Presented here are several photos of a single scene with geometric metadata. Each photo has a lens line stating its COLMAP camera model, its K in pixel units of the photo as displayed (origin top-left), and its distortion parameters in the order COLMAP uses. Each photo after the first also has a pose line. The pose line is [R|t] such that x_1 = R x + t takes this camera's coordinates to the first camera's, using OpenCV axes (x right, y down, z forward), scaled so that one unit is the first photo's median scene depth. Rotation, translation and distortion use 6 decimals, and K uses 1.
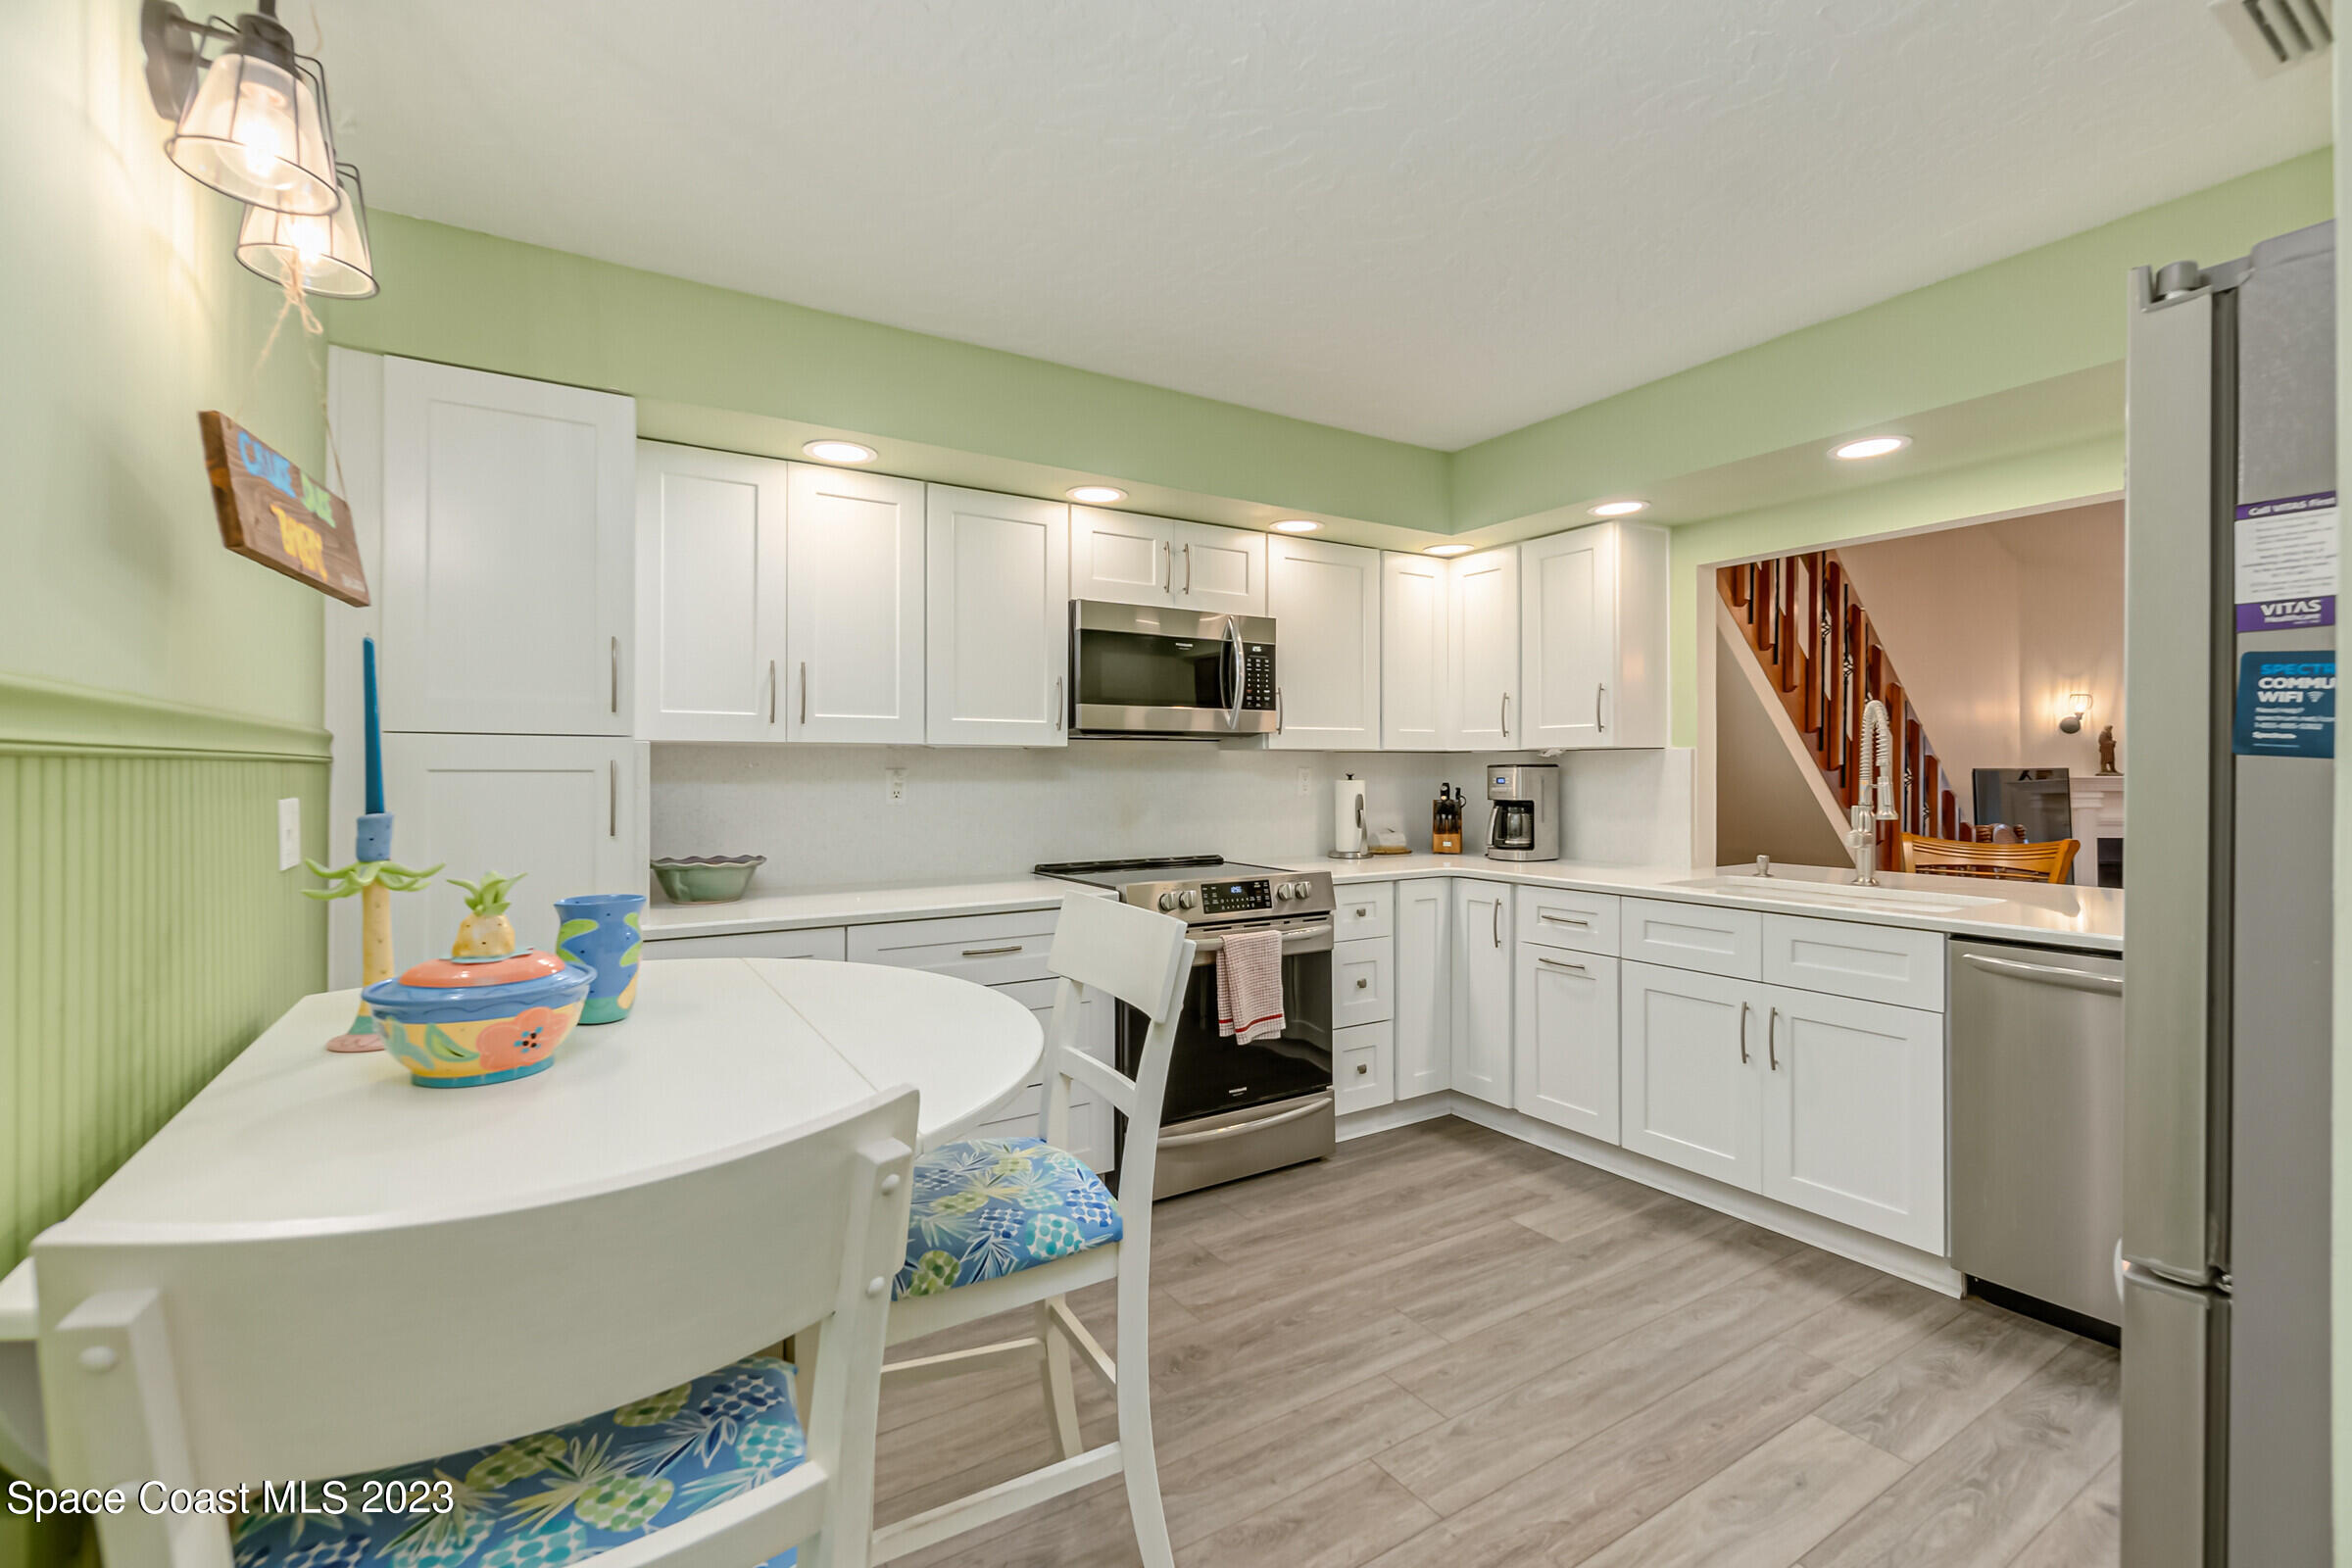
lens RADIAL K [[1041.0, 0, 1171.4], [0, 1041.0, 780.7], [0, 0, 1]] dist [0.001488, -0.000438]
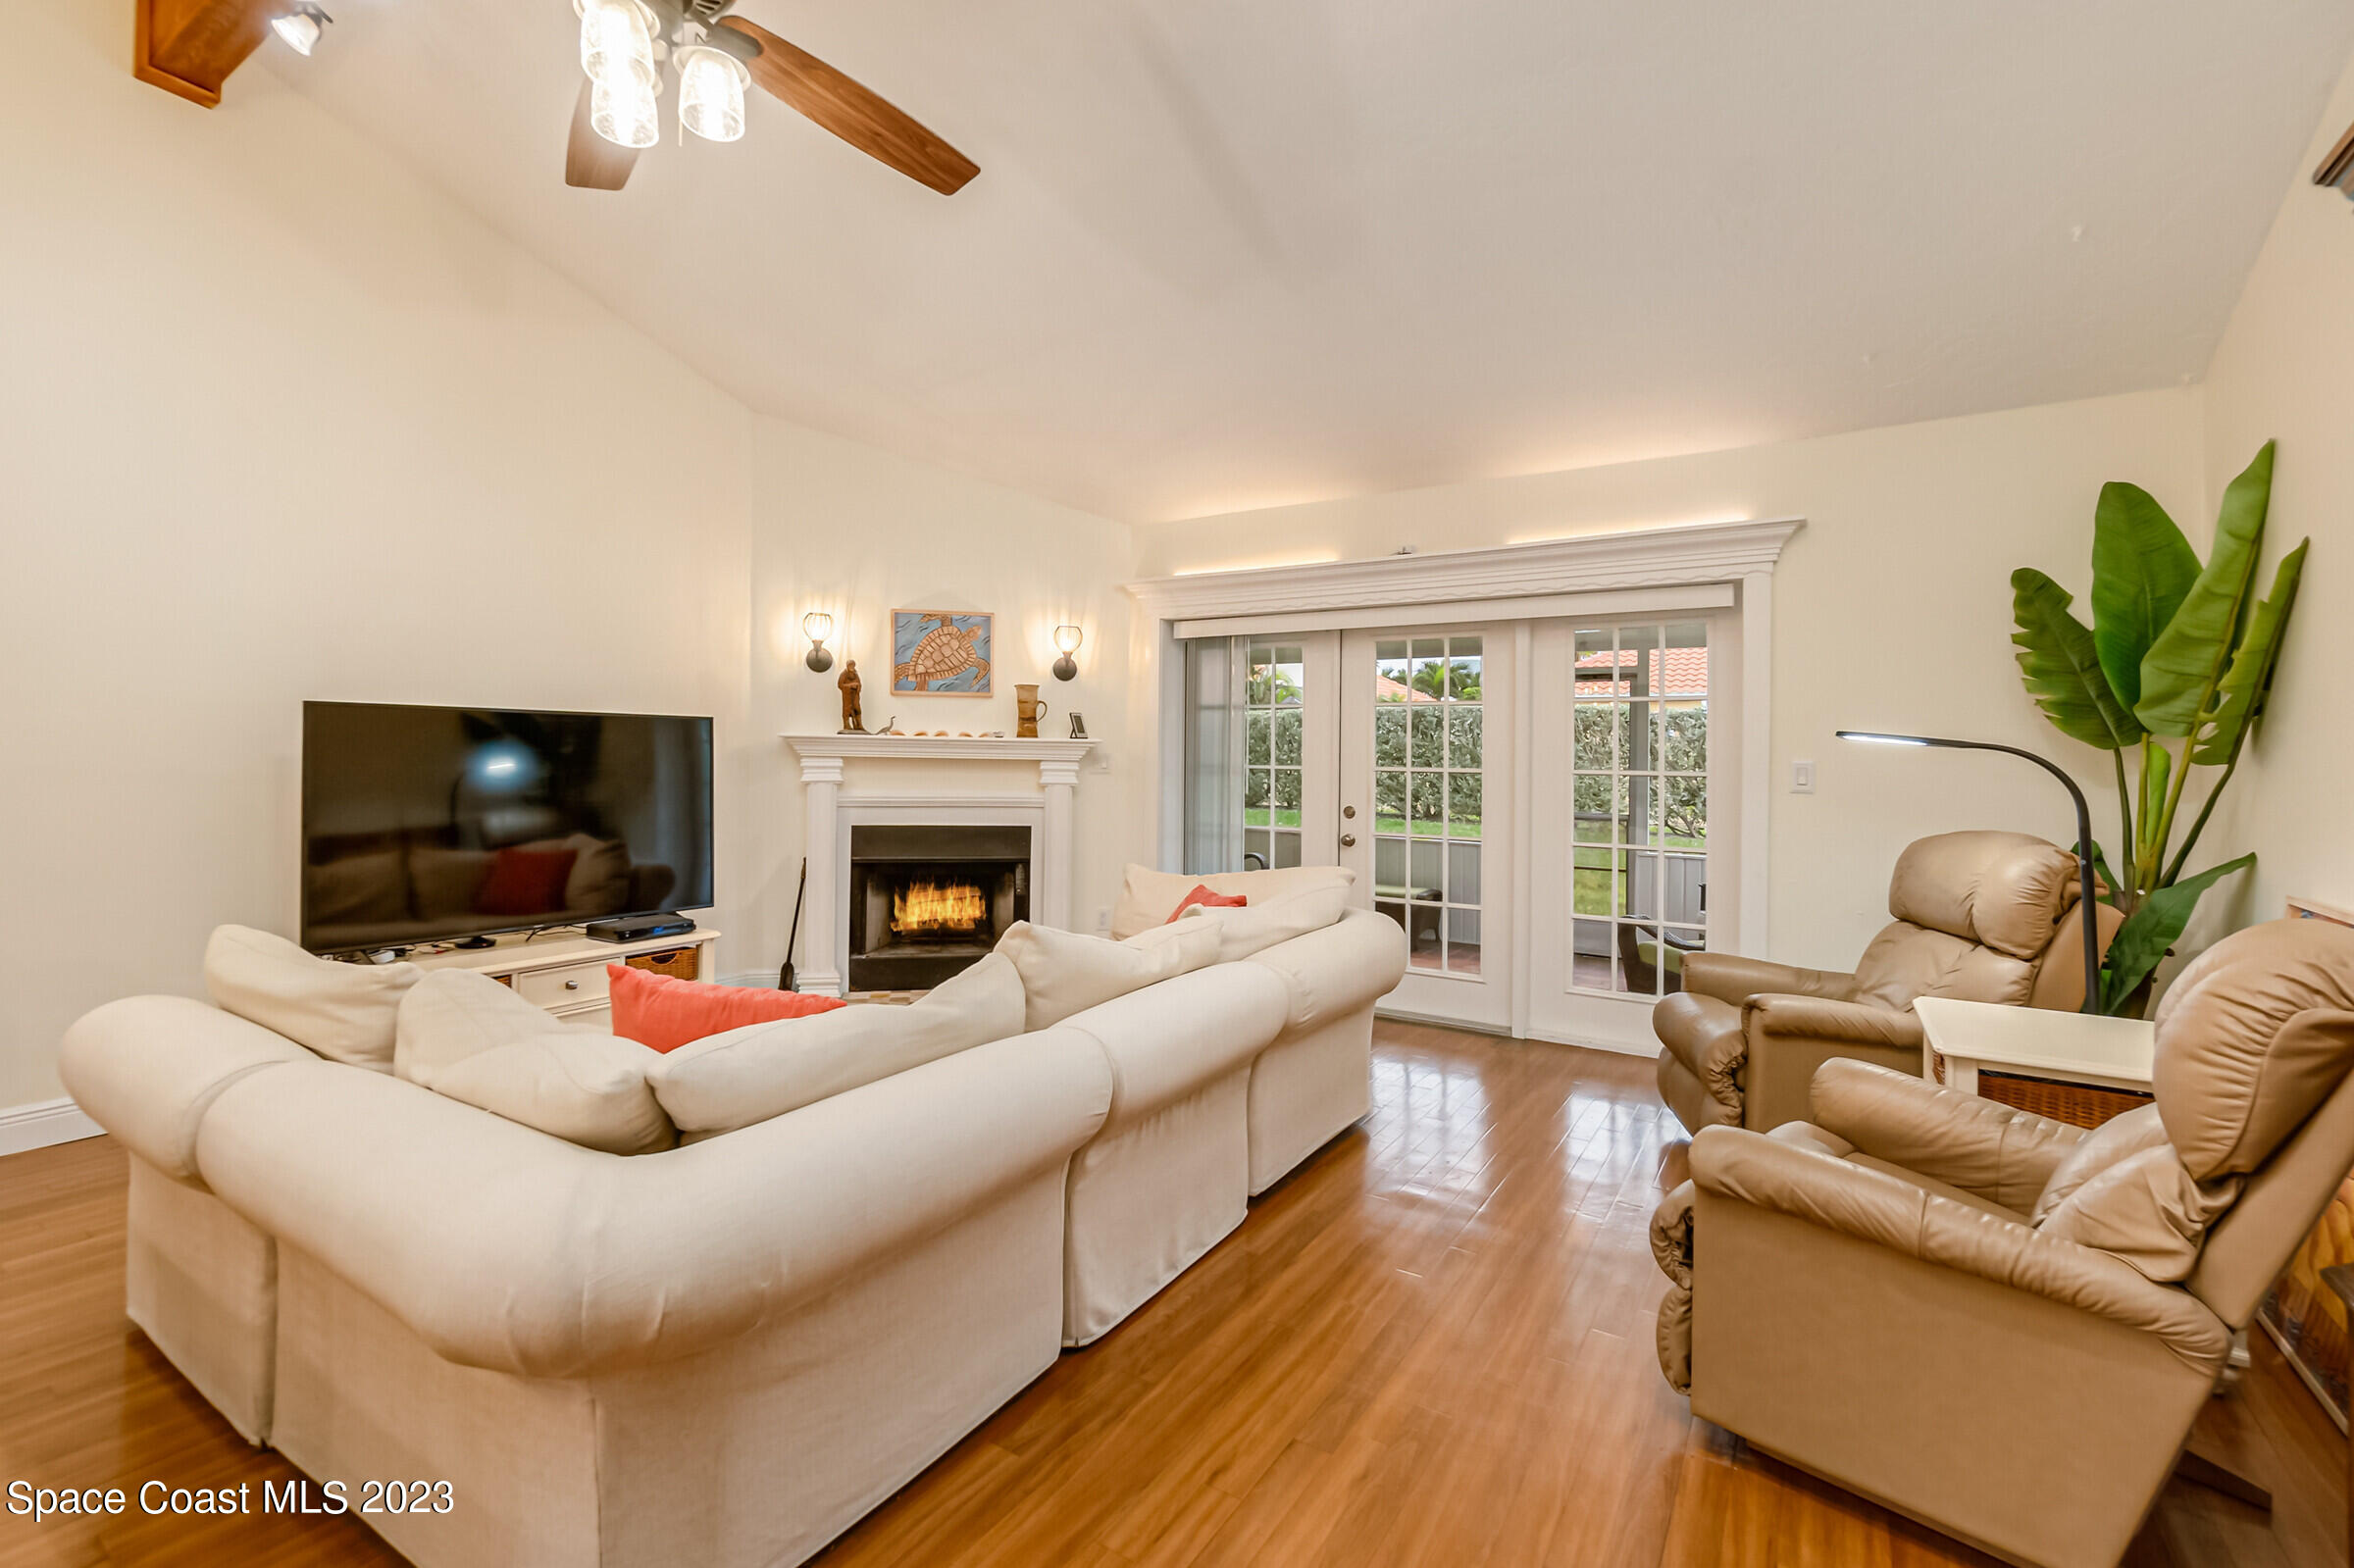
lens RADIAL K [[1041.8, 0, 1175.7], [0, 1041.8, 754.1], [0, 0, 1]] dist [0.001488, -0.000438]
pose [[0.908688, 0.017504, 0.417109, 1.883584], [-0.015953, 0.999847, -0.007205, 0.022553], [-0.417171, -0.000107, 0.908828, 0.689674]]
